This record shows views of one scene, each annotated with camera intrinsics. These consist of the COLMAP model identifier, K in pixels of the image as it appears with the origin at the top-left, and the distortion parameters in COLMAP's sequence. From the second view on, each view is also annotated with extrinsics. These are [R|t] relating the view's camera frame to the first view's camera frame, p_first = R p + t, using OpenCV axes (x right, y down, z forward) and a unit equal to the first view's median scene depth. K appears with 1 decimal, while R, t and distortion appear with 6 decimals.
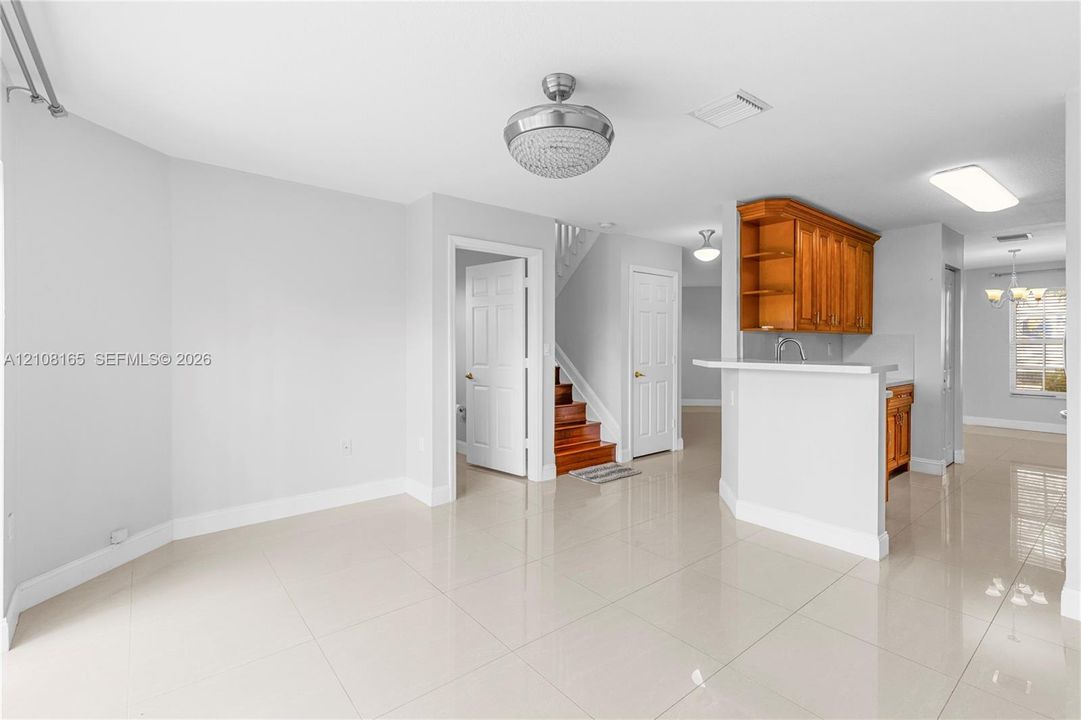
lens RADIAL K [[488.1, 0, 542.1], [0, 488.1, 345.6], [0, 0, 1]] dist [0.001338, -0.000147]
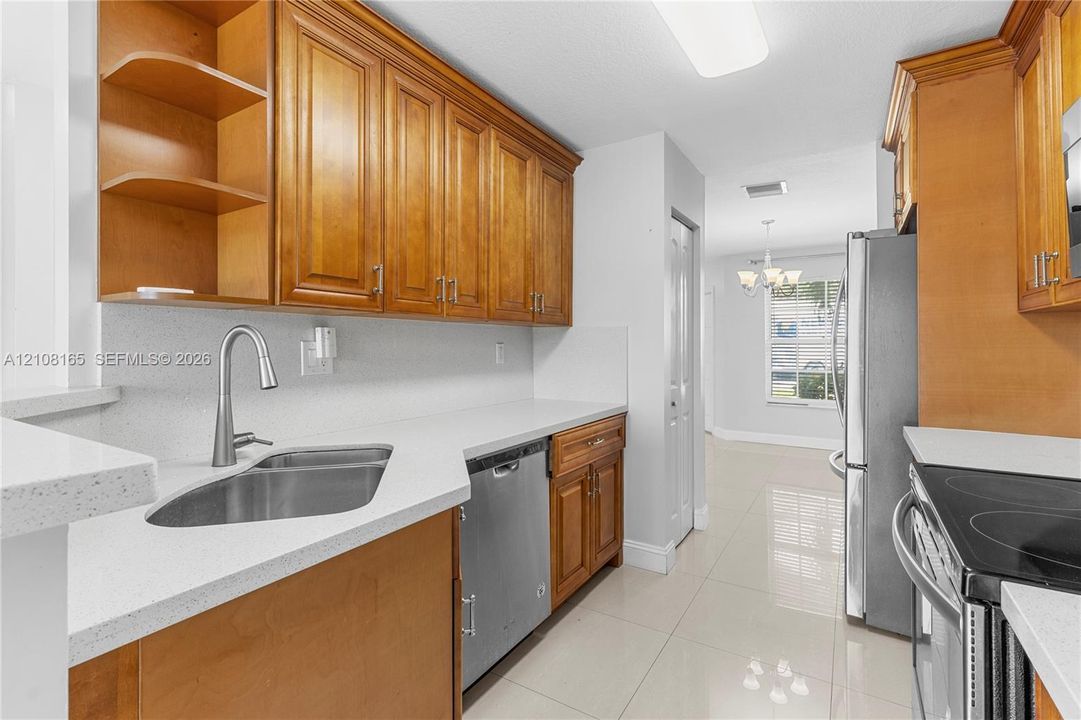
lens RADIAL K [[494.2, 0, 540.5], [0, 494.2, 341.0], [0, 0, 1]] dist [0.021094, 0.000099]
pose [[0.945752, 0.001078, 0.324889, 0.435117], [0.002630, 0.999936, -0.010975, 0.000398], [-0.324880, 0.011234, 0.945689, 0.440883]]
